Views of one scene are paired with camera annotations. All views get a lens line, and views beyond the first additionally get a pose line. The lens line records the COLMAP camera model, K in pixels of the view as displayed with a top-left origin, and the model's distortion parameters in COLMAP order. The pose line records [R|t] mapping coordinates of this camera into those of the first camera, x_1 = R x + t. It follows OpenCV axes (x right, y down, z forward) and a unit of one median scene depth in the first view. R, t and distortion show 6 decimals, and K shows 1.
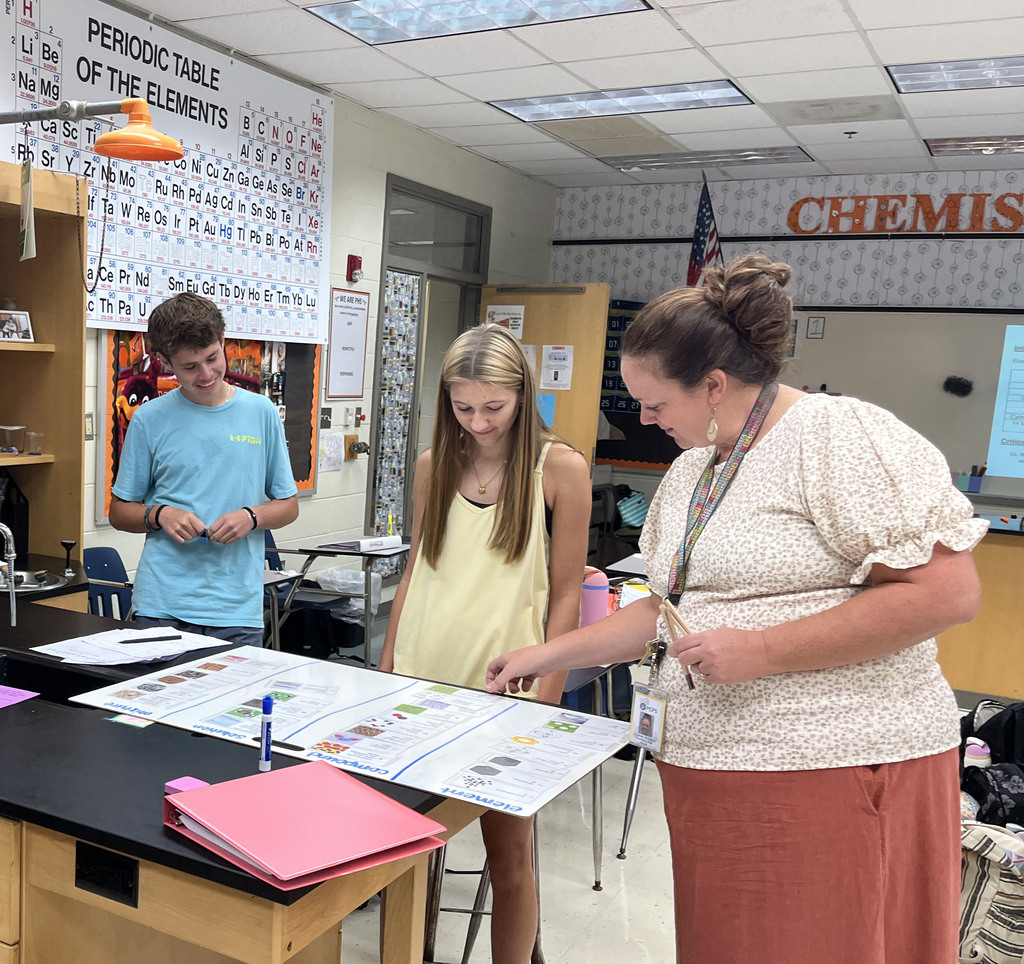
lens RADIAL K [[1147.2, 0, 512.0], [0, 1147.2, 482.0], [0, 0, 1]] dist [-0.003963, -0.012703]
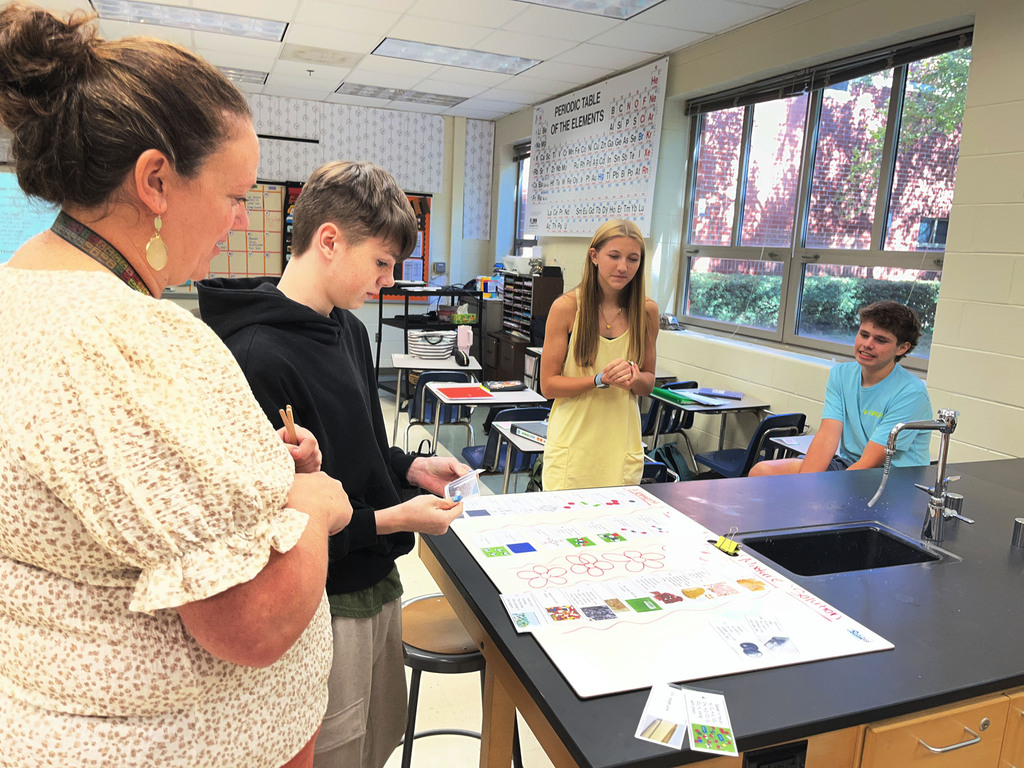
lens RADIAL K [[770.3, 0, 512.0], [0, 770.3, 384.0], [0, 0, 1]] dist [-0.163052, 0.000202]
pose [[-0.687057, 0.046680, -0.725102, 0.649791], [-0.149679, 0.967438, 0.204106, -0.118566], [0.711019, 0.248765, -0.657699, 1.614087]]
